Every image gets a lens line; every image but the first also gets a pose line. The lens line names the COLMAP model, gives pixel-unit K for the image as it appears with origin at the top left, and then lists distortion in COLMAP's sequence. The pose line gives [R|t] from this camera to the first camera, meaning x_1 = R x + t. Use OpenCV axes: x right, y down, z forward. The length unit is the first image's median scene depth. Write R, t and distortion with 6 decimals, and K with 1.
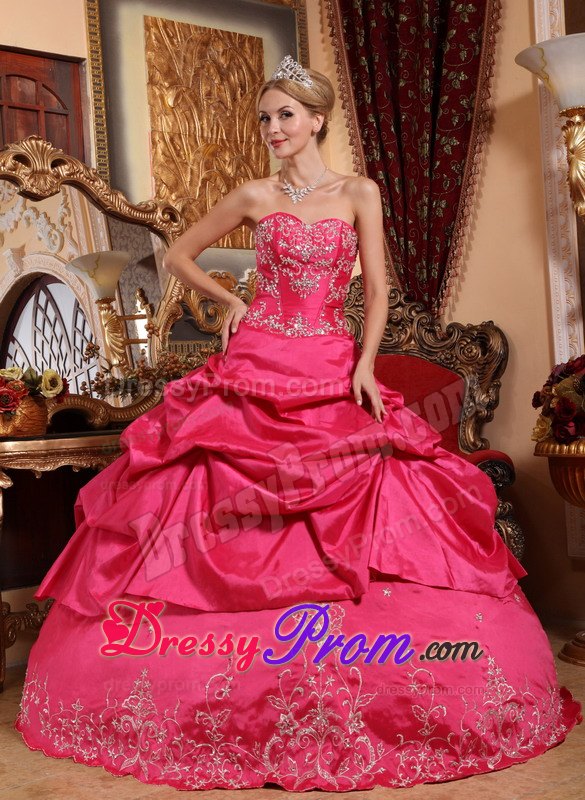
lens RADIAL K [[1388.5, 0, 307.2], [0, 1388.5, 403.6], [0, 0, 1]] dist [0.120669, 0.000000]
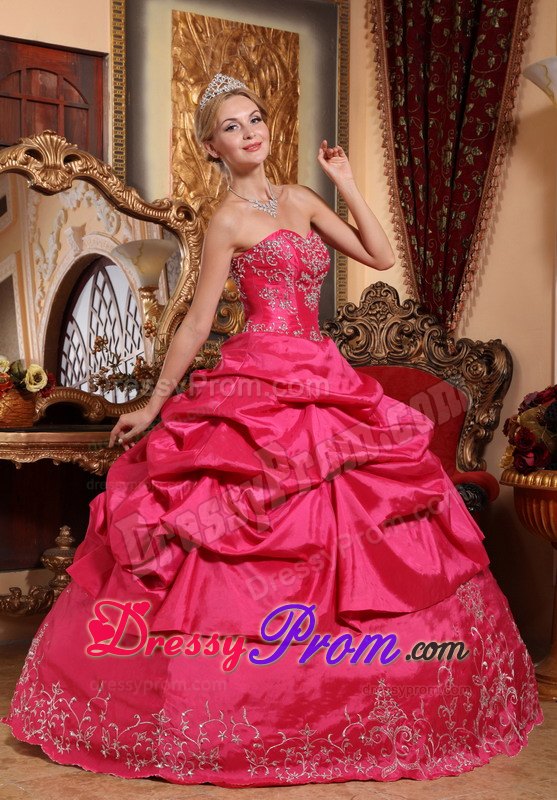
lens RADIAL K [[1513.9, 0, 270.4], [0, 1513.9, 428.3], [0, 0, 1]] dist [0.232216, 0.000000]
pose [[0.988467, 0.069365, -0.134618, 0.120220], [-0.065142, 0.997243, 0.035527, -0.024351], [0.136711, -0.026348, 0.990261, -0.079545]]
